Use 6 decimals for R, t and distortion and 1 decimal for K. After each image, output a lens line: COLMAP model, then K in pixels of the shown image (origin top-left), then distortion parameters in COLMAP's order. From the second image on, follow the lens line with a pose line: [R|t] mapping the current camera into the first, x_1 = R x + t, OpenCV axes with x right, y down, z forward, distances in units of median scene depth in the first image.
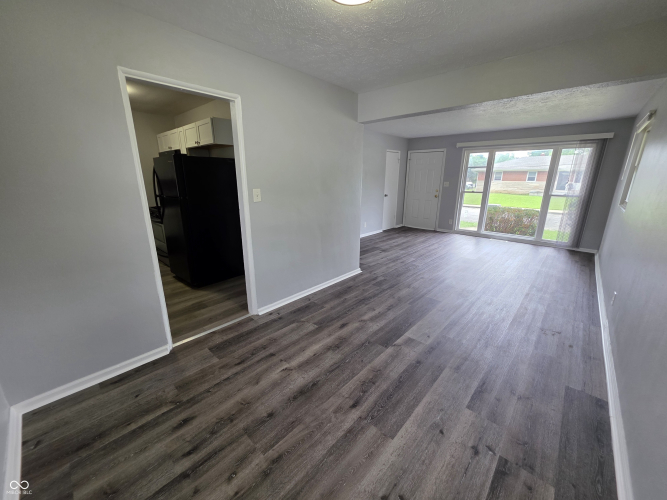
lens RADIAL K [[267.7, 0, 333.2], [0, 267.7, 251.5], [0, 0, 1]] dist [0.000269, -0.000158]
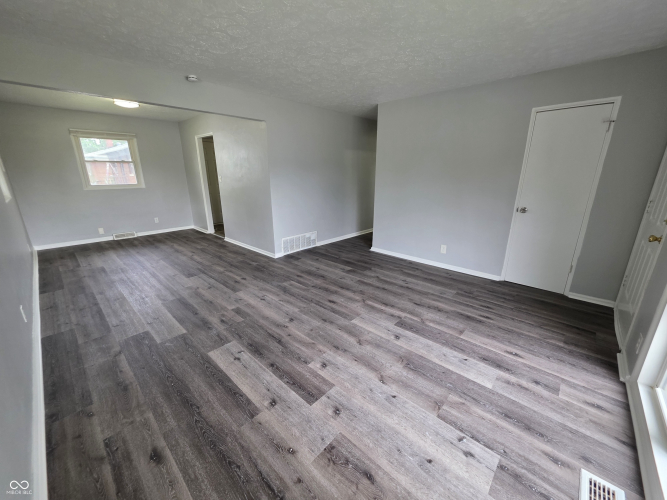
lens RADIAL K [[267.7, 0, 332.3], [0, 267.7, 247.7], [0, 0, 1]] dist [0.000269, -0.000158]
pose [[-0.011138, 0.276585, -0.960925, 1.221989], [-0.270685, 0.924271, 0.269172, -0.341545], [0.962604, 0.263106, 0.064573, 1.245803]]
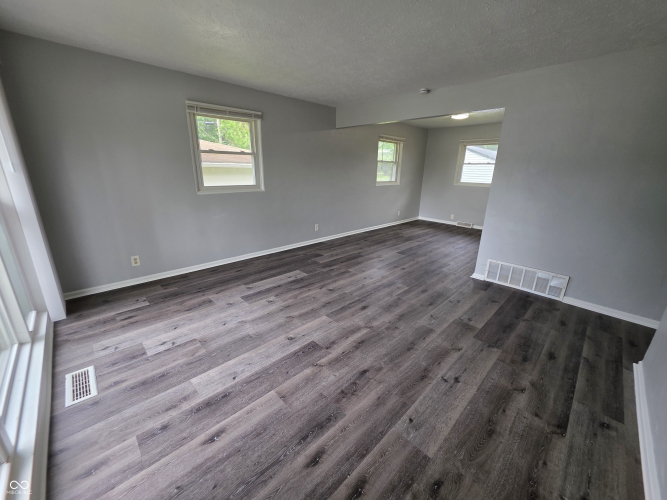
lens RADIAL K [[267.7, 0, 334.2], [0, 267.7, 248.3], [0, 0, 1]] dist [0.000269, -0.000158]
pose [[-0.998021, -0.039374, 0.049035, 0.560779], [-0.007083, 0.845161, 0.534466, -0.511902], [-0.062486, 0.533060, -0.843767, 1.875878]]
